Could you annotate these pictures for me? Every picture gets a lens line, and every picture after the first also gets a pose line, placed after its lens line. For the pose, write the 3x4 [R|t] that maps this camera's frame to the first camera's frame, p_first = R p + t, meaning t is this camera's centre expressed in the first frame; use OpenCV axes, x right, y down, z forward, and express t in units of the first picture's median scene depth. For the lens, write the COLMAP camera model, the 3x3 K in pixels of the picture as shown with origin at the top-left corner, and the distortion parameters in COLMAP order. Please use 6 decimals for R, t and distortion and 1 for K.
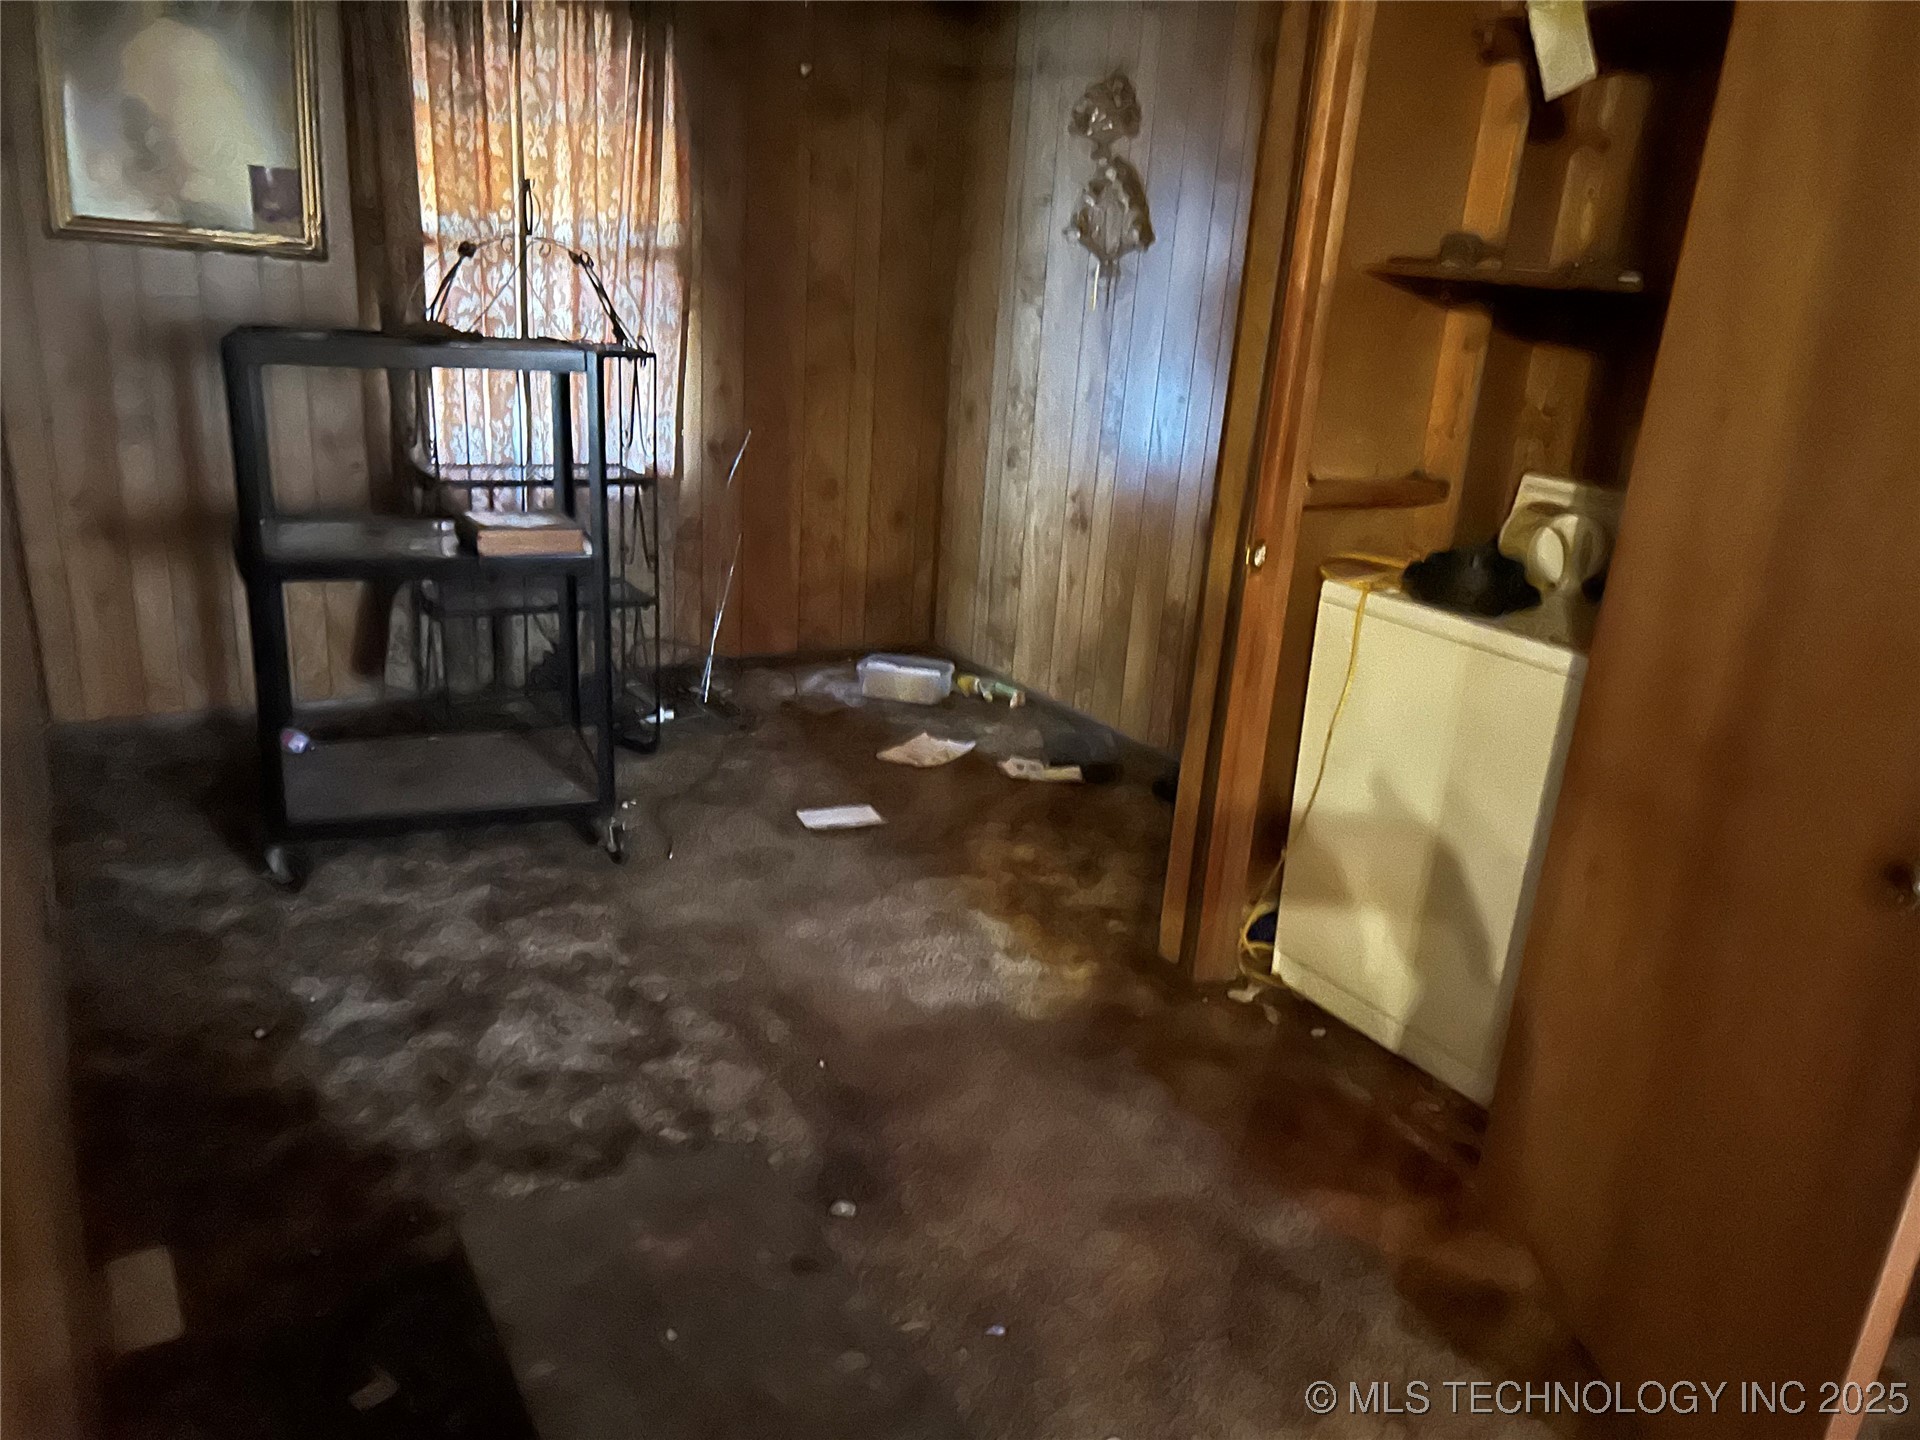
lens RADIAL K [[1457.7, 0, 950.5], [0, 1457.7, 728.4], [0, 0, 1]] dist [0.059602, -0.066958]
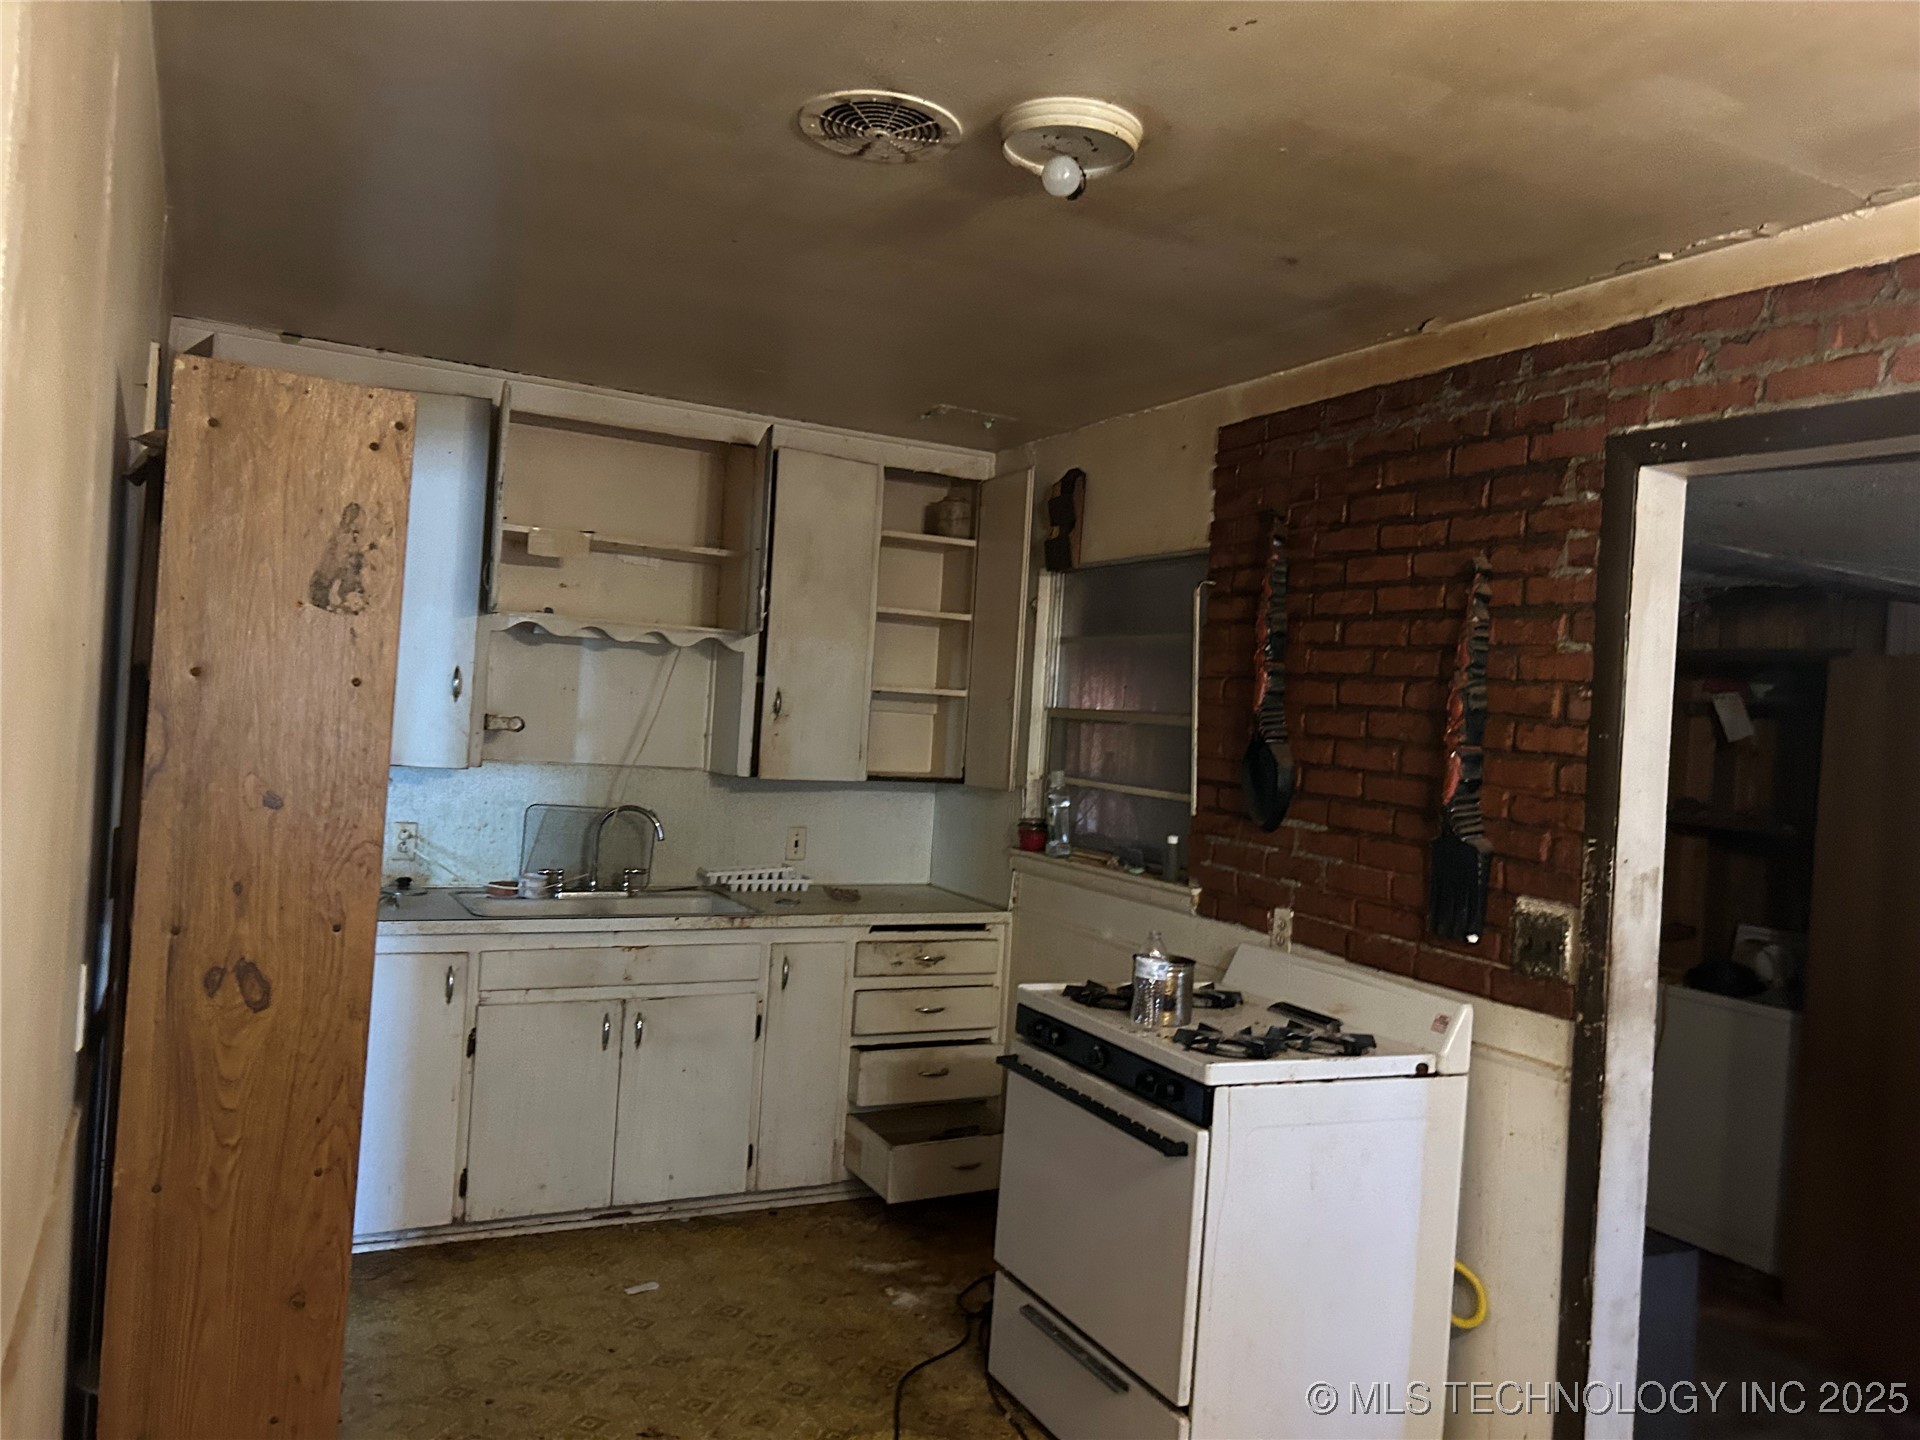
lens RADIAL K [[1455.5, 0, 960.0], [0, 1455.5, 720.0], [0, 0, 1]] dist [0.061103, -0.067075]
pose [[0.998080, -0.013970, -0.060350, -0.502446], [-0.005090, 0.952451, -0.304650, 0.161645], [0.061737, 0.304372, 0.950550, -0.955592]]
